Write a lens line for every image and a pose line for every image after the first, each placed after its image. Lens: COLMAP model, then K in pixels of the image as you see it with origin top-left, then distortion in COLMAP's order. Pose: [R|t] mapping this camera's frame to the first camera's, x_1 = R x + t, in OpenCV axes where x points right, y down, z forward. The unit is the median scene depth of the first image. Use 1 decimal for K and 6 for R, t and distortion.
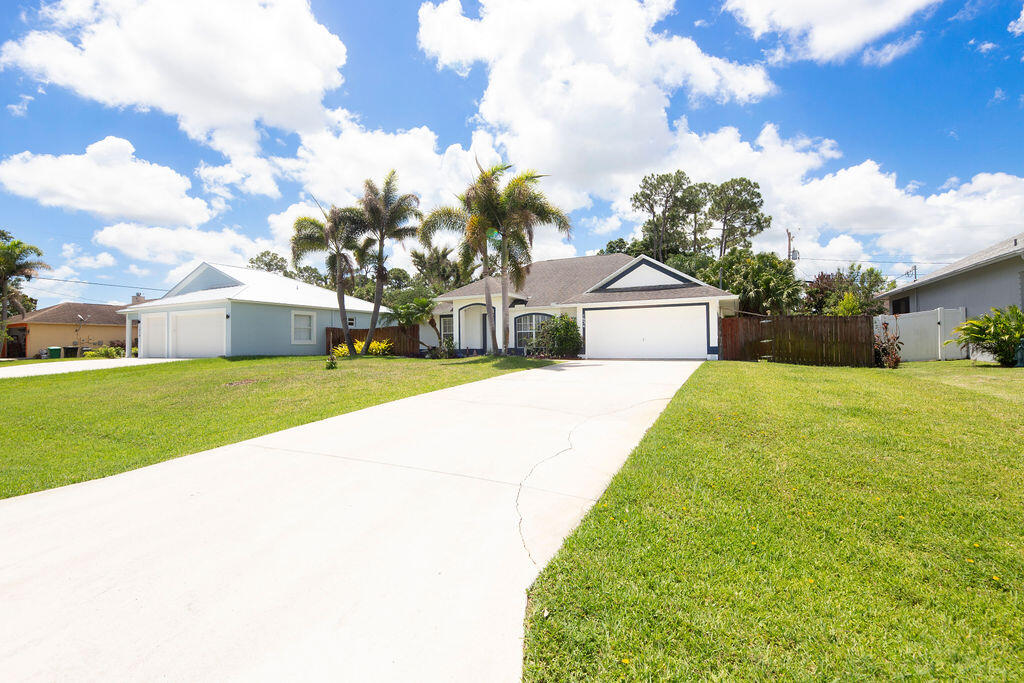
lens RADIAL K [[452.8, 0, 515.6], [0, 452.8, 340.4], [0, 0, 1]] dist [0.000002, -0.000032]
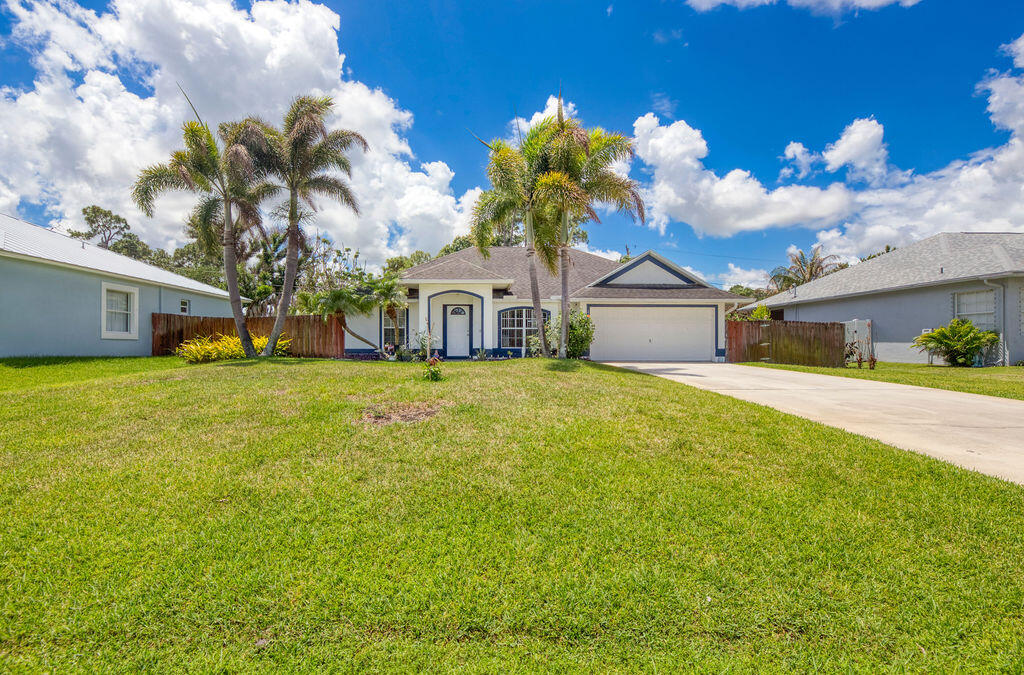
lens RADIAL K [[452.8, 0, 490.4], [0, 452.8, 345.2], [0, 0, 1]] dist [0.000002, -0.000032]
pose [[0.885349, 0.012506, 0.464759, -0.373897], [-0.016517, 0.999853, 0.004559, 0.007420], [-0.464634, -0.011712, 0.885425, 0.266708]]
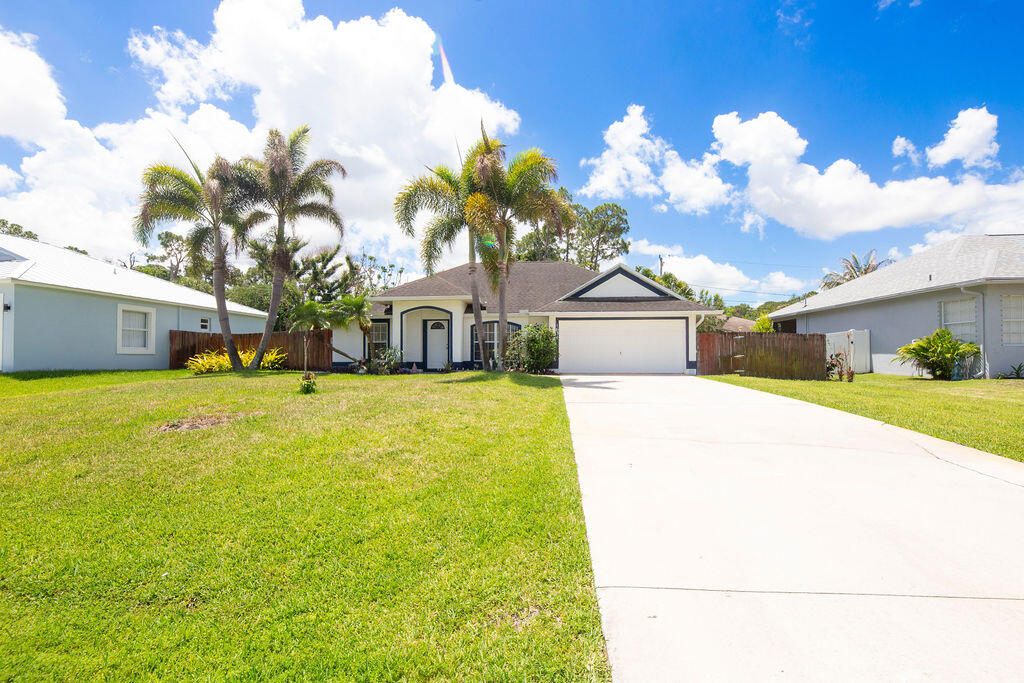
lens RADIAL K [[452.8, 0, 520.6], [0, 452.8, 356.1], [0, 0, 1]] dist [0.000002, -0.000032]
pose [[0.926468, 0.009272, 0.376260, -0.223550], [-0.012233, 0.999910, 0.005482, 0.001239], [-0.376175, -0.009681, 0.926498, 0.166455]]
